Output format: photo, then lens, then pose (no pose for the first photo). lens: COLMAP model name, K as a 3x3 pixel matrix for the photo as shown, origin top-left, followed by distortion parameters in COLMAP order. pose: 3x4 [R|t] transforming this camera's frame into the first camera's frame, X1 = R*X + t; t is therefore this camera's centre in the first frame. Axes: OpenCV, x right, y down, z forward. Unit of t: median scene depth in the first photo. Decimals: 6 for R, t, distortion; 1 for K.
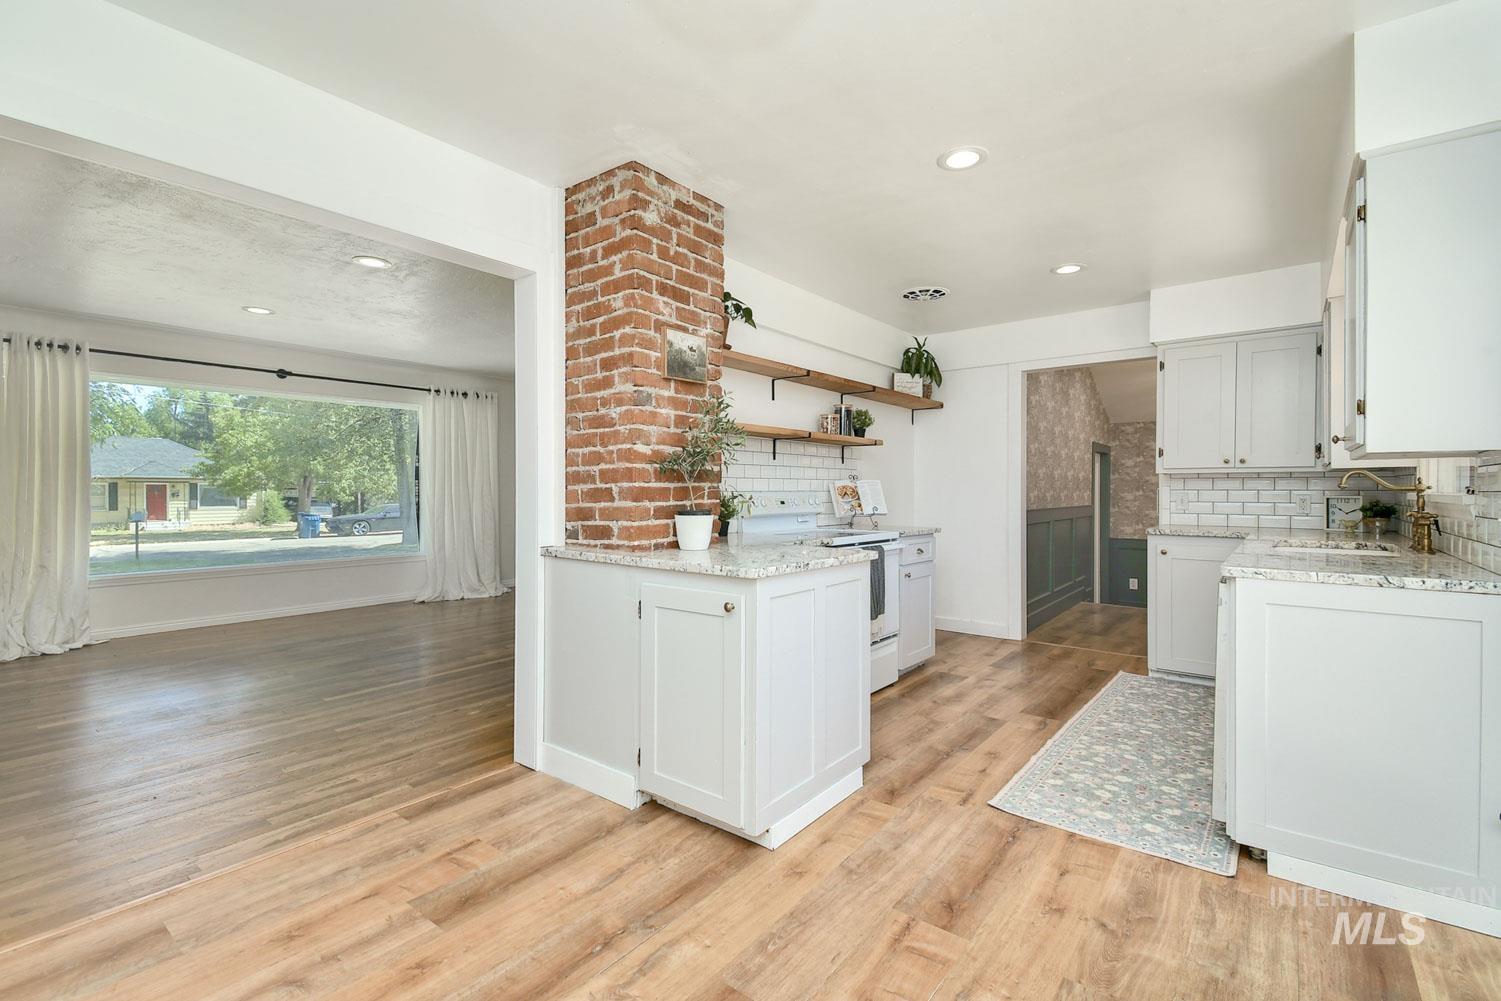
lens RADIAL K [[647.5, 0, 757.7], [0, 647.5, 491.6], [0, 0, 1]] dist [-0.001300, -0.000332]
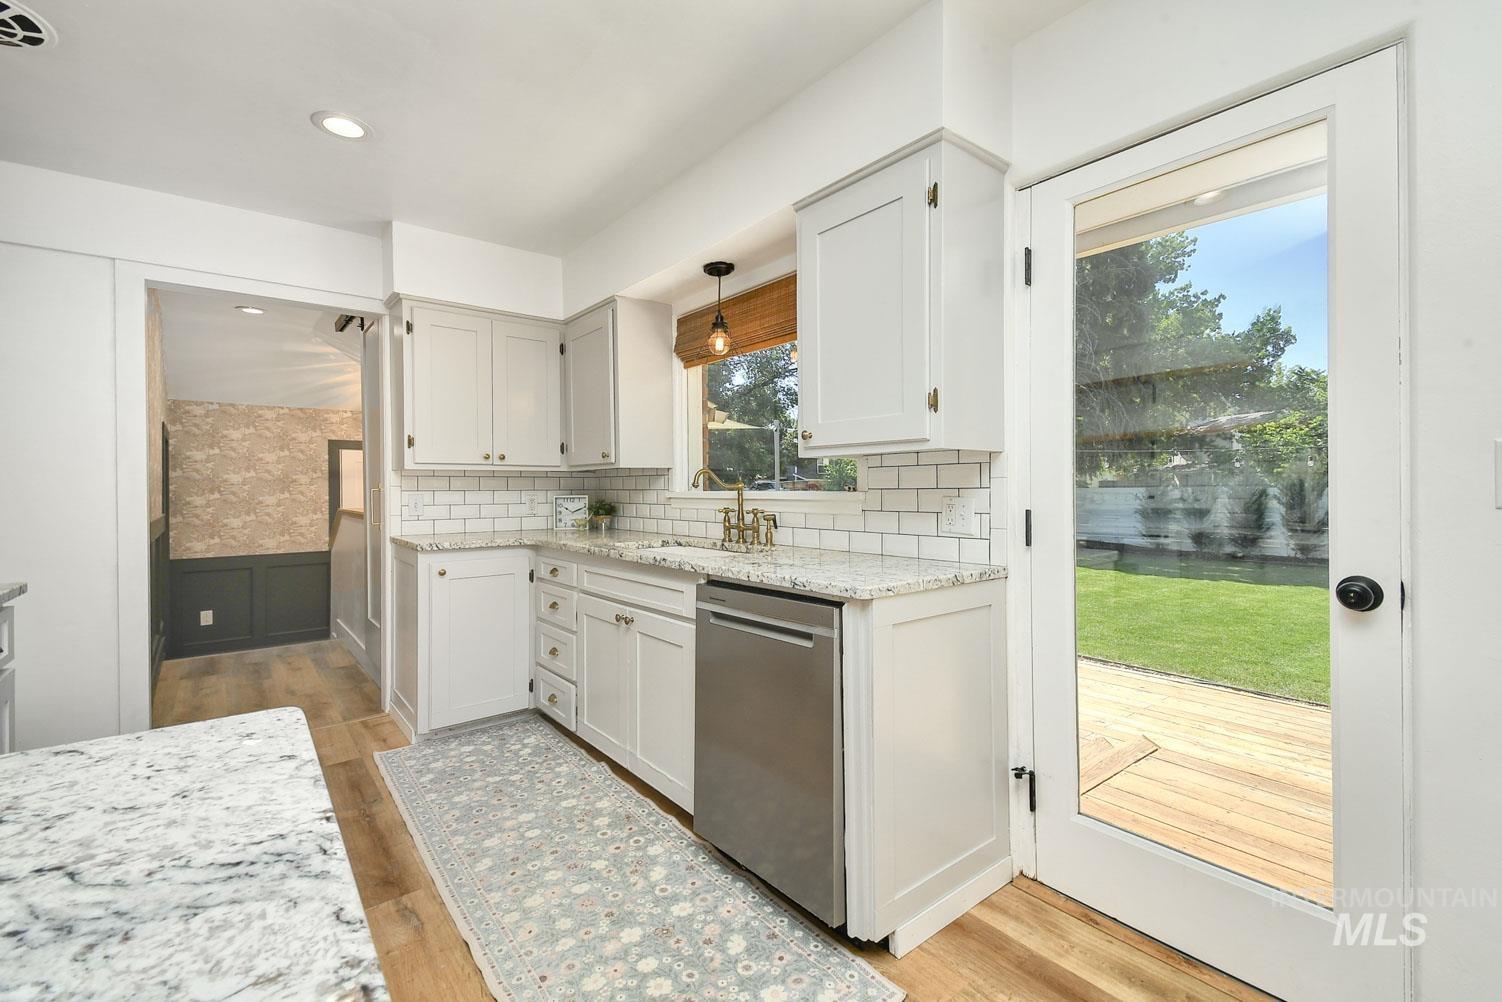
lens RADIAL K [[643.2, 0, 726.9], [0, 643.2, 490.1], [0, 0, 1]] dist [0.065113, -0.039022]
pose [[0.238745, -0.004734, 0.971071, -0.047596], [0.009740, 0.999949, 0.002480, -0.002804], [-0.971033, 0.008866, 0.238779, 0.698778]]
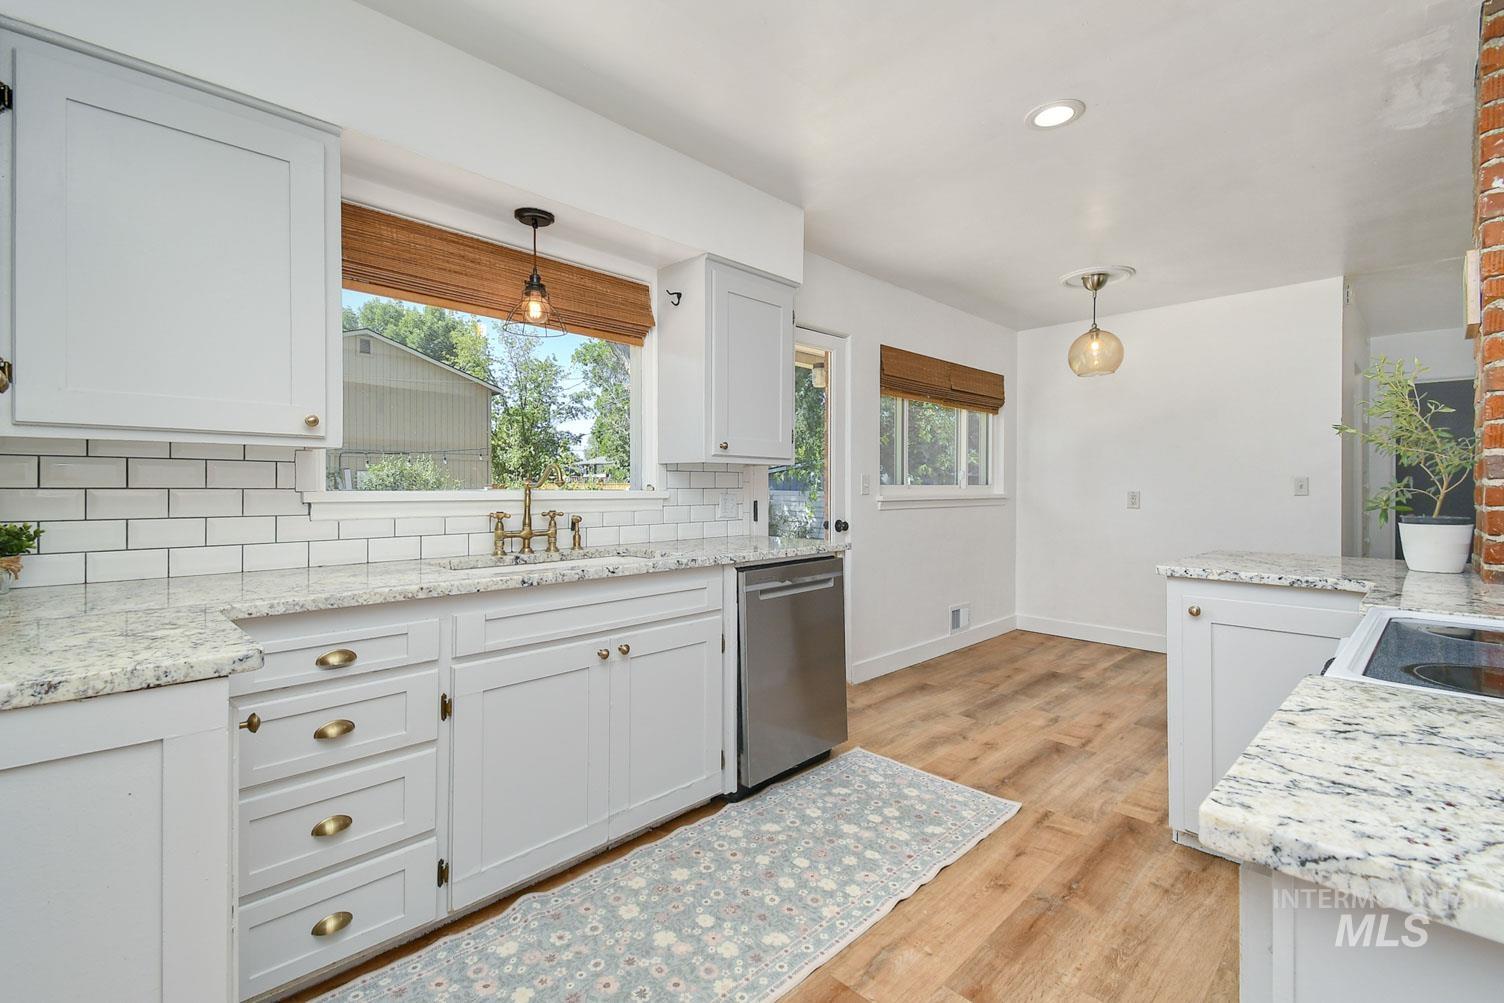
lens RADIAL K [[693.3, 0, 751.5], [0, 693.3, 485.7], [0, 0, 1]] dist [0.017111, -0.000176]
pose [[-0.994374, 0.002270, 0.105904, 0.557671], [0.003213, 0.999957, 0.008729, -0.011957], [-0.105880, 0.009020, -0.994338, 1.795474]]
